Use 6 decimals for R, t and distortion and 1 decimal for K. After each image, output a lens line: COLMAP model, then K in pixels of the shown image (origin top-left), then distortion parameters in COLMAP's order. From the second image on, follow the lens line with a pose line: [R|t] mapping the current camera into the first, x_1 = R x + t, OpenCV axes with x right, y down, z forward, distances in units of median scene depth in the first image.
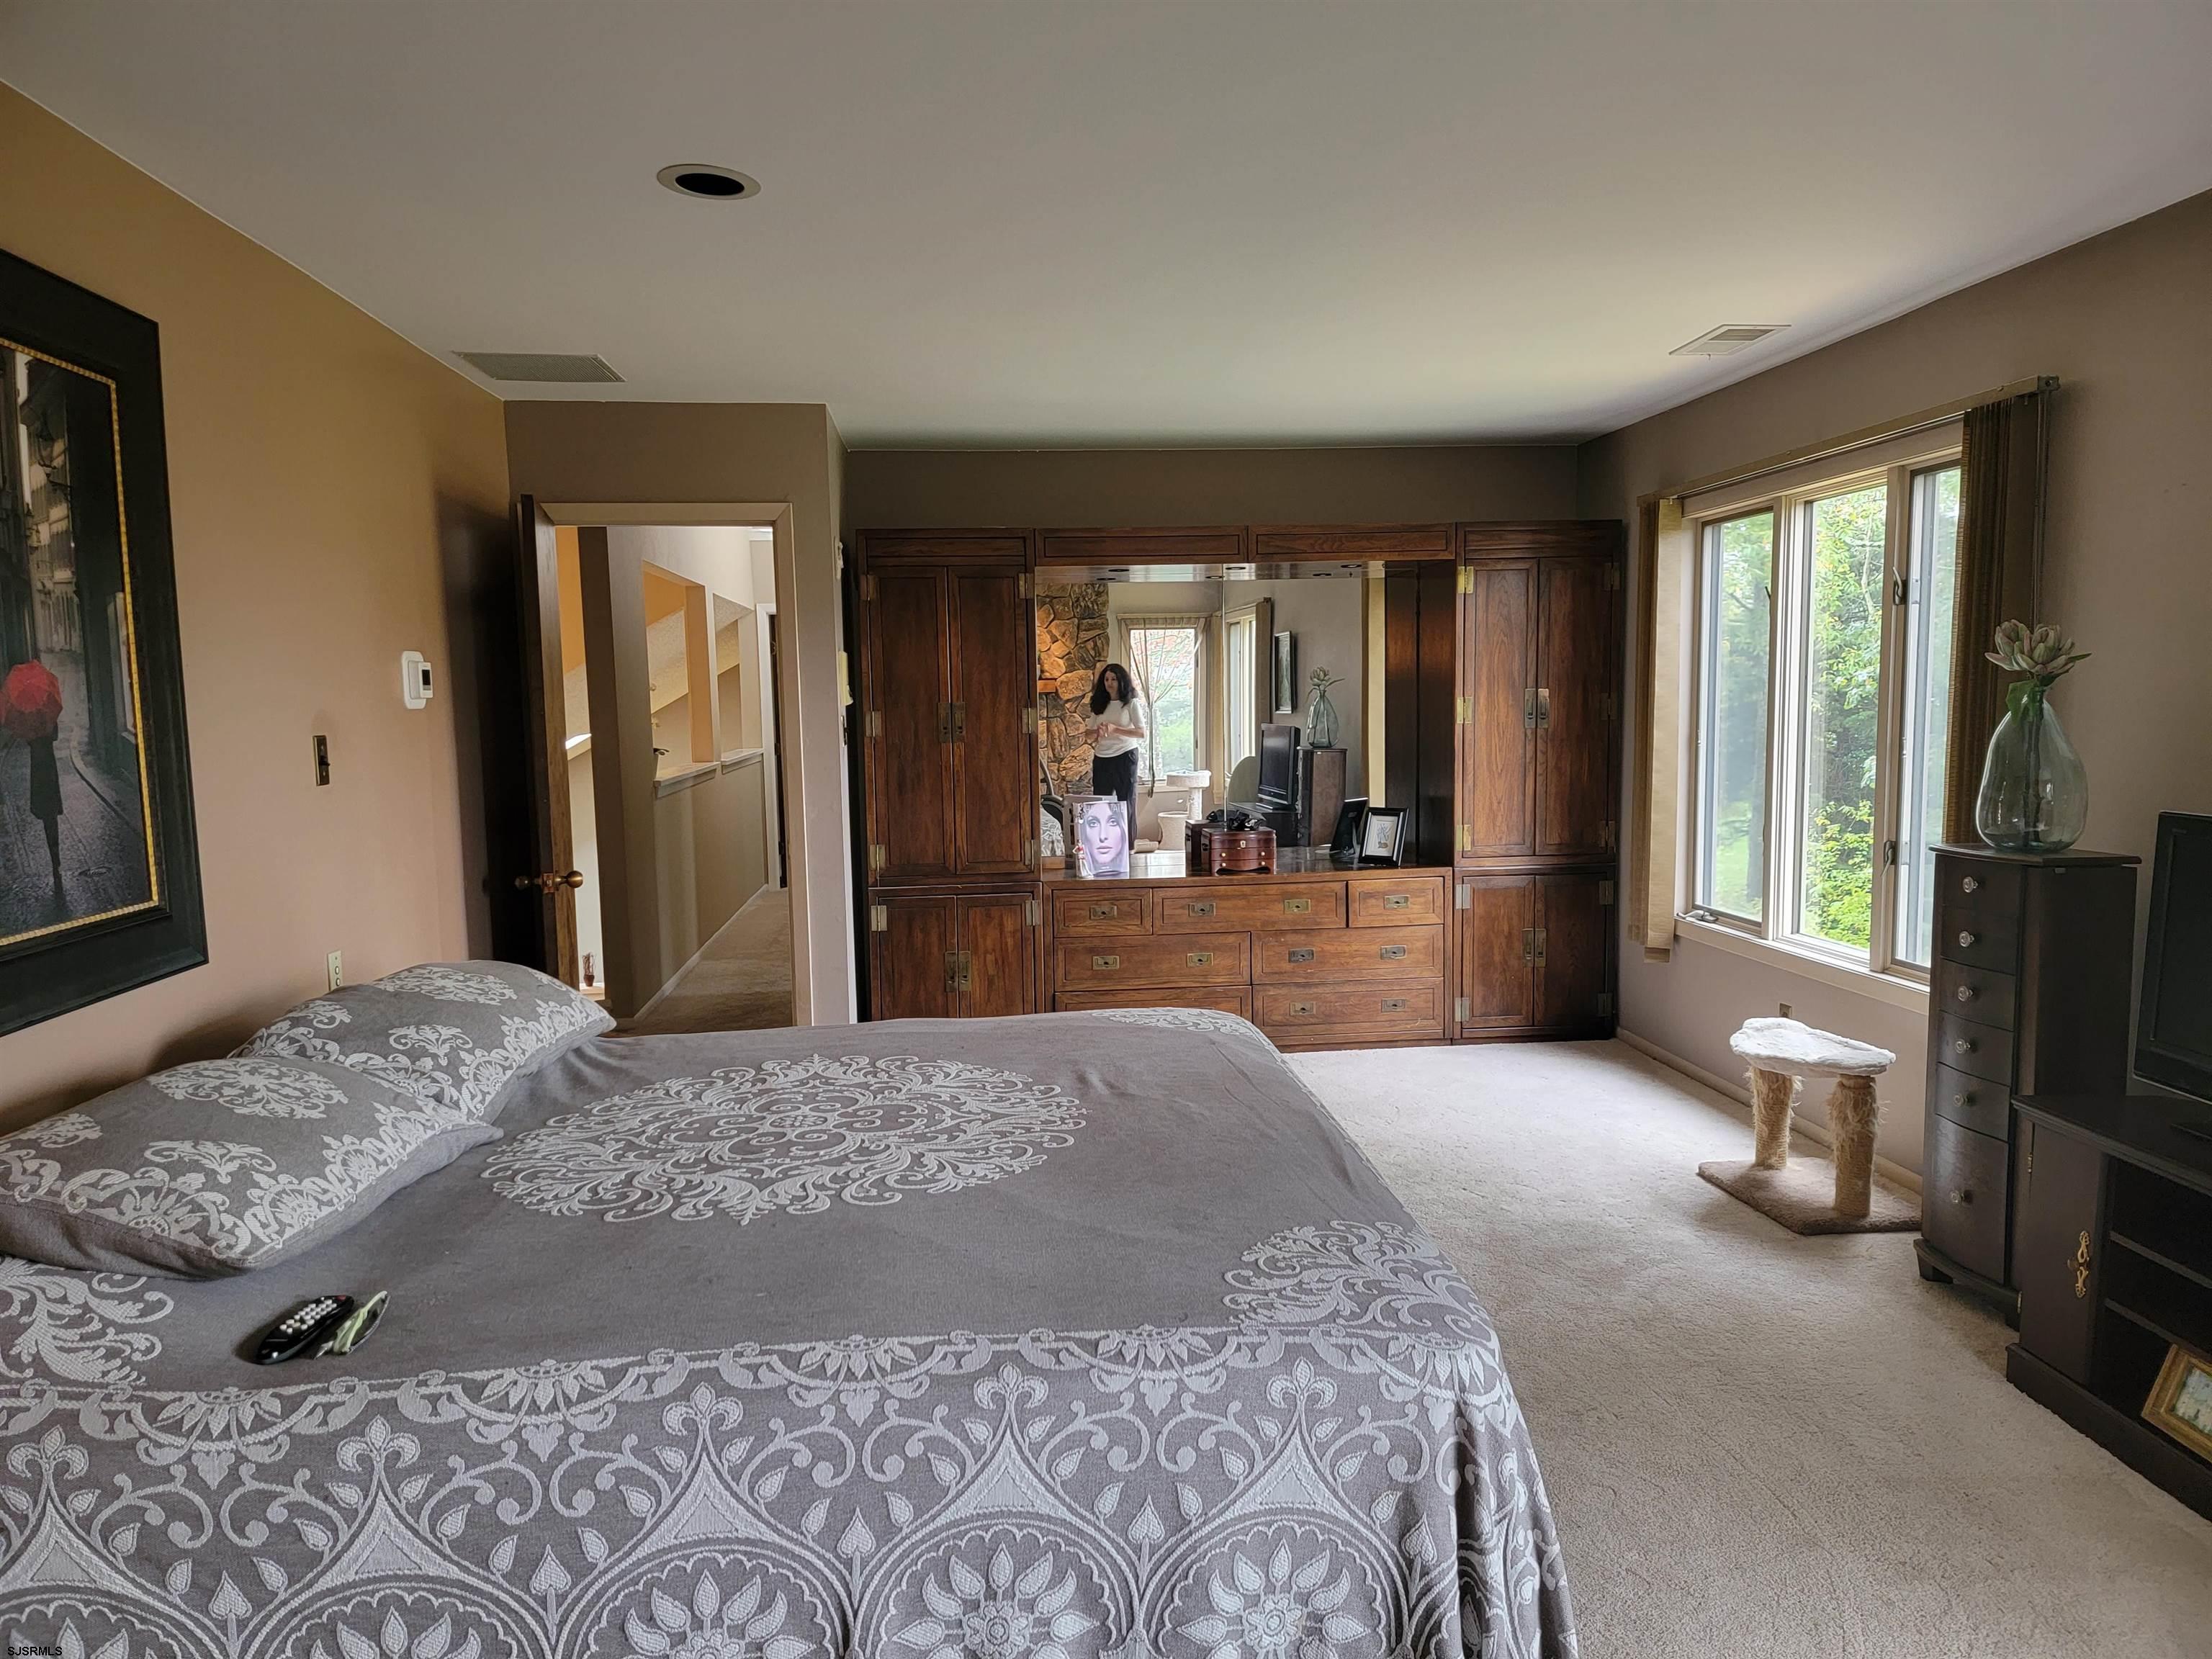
lens RADIAL K [[1513.9, 0, 1112.4], [0, 1513.9, 833.4], [0, 0, 1]] dist [0.076223, -0.057106]
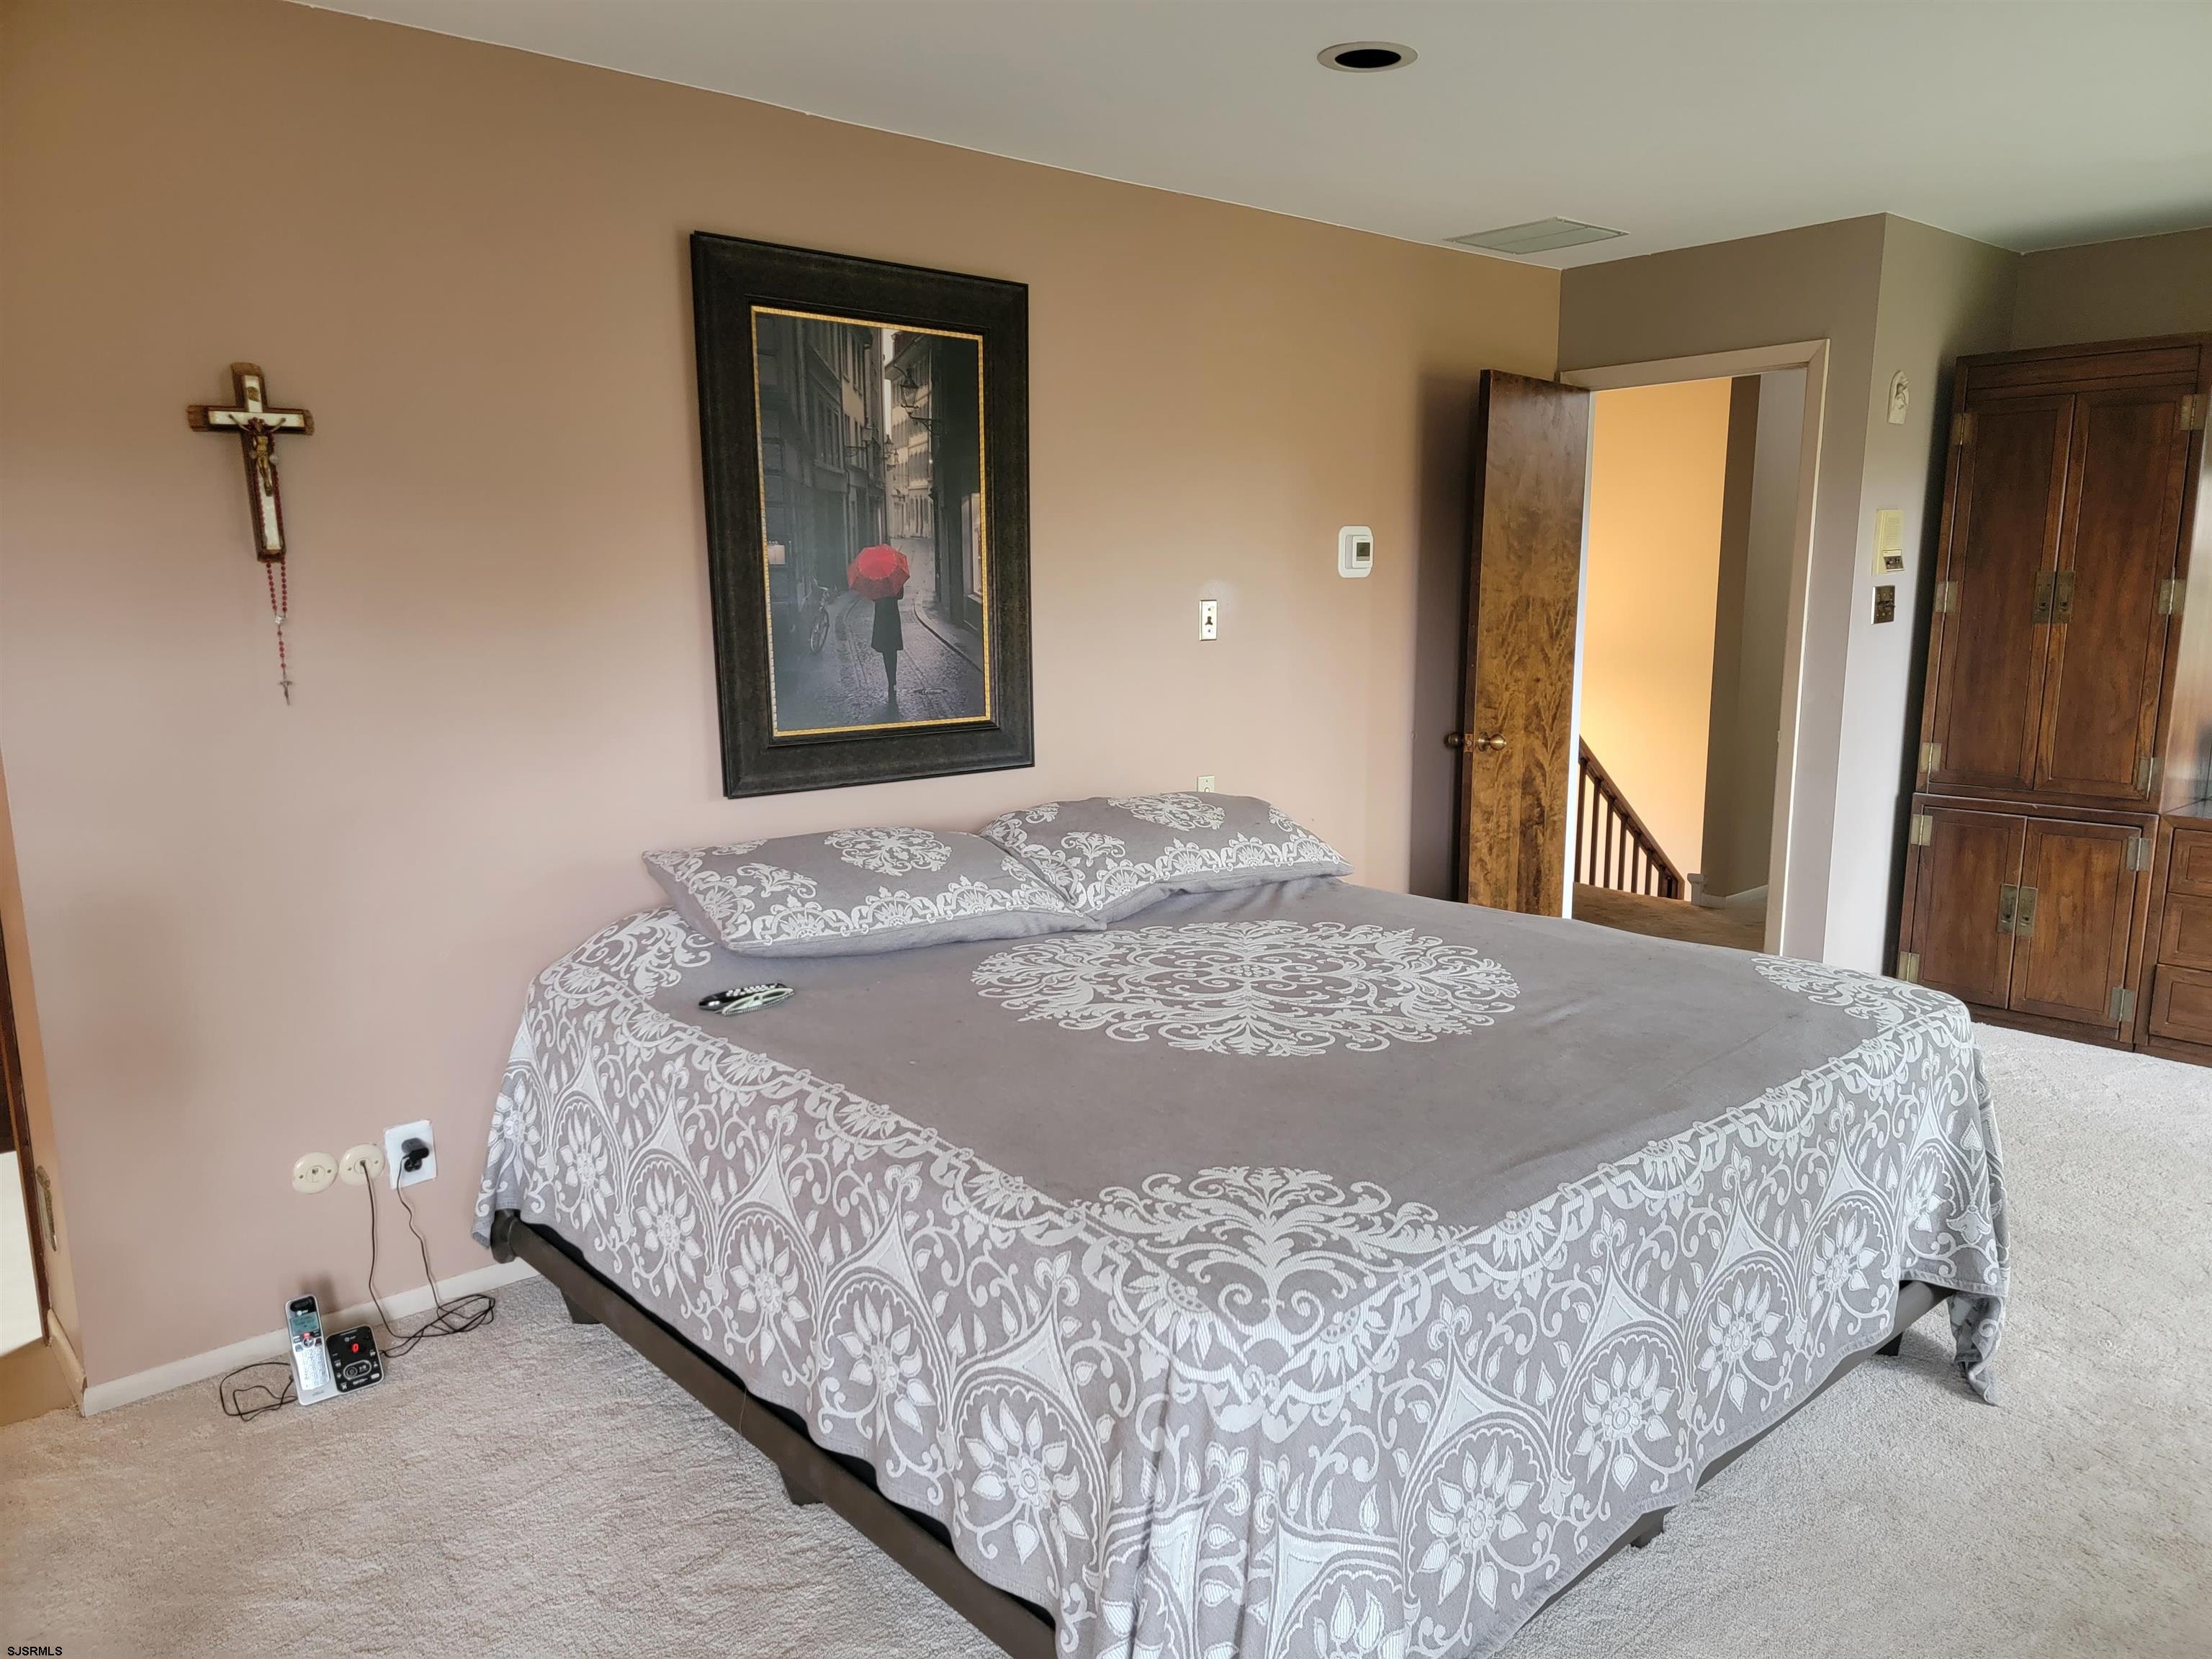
lens RADIAL K [[1513.9, 0, 1091.4], [0, 1513.9, 834.9], [0, 0, 1]] dist [0.076223, -0.057106]
pose [[0.587255, 0.151705, -0.795058, 0.575922], [-0.077890, 0.988312, 0.131047, -0.039609], [0.805646, -0.015031, 0.592207, 0.273619]]
